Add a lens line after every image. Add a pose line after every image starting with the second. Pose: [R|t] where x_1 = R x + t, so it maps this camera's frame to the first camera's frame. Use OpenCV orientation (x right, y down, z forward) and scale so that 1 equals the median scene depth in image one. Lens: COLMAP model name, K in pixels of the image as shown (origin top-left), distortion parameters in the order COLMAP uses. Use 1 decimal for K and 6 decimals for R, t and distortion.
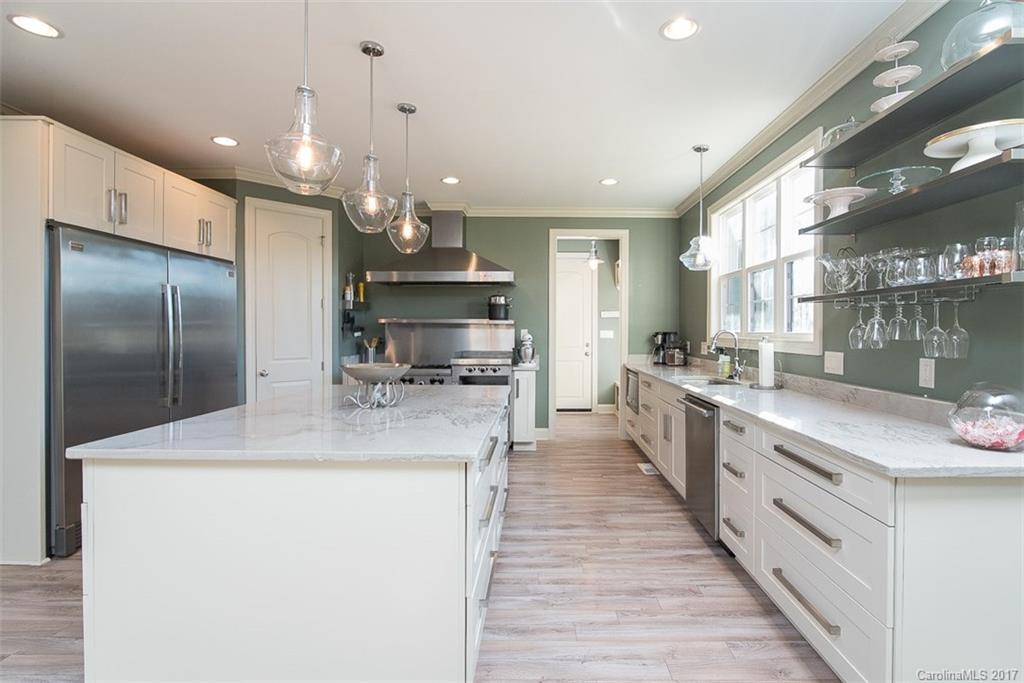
lens RADIAL K [[507.6, 0, 513.8], [0, 507.6, 335.7], [0, 0, 1]] dist [-0.004347, -0.000171]
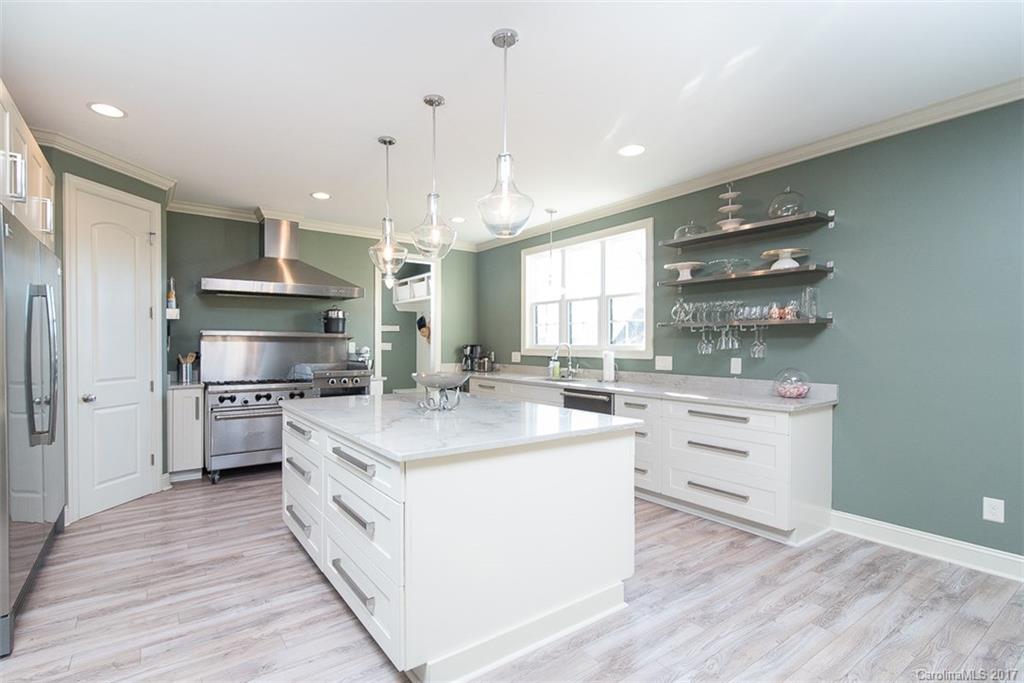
lens RADIAL K [[477.9, 0, 509.4], [0, 477.9, 345.7], [0, 0, 1]] dist [-0.001462, -0.000556]
pose [[0.814572, -0.004209, 0.580047, -0.352970], [0.006019, 0.999981, -0.001196, -0.003113], [-0.580031, 0.004466, 0.814582, 0.005062]]
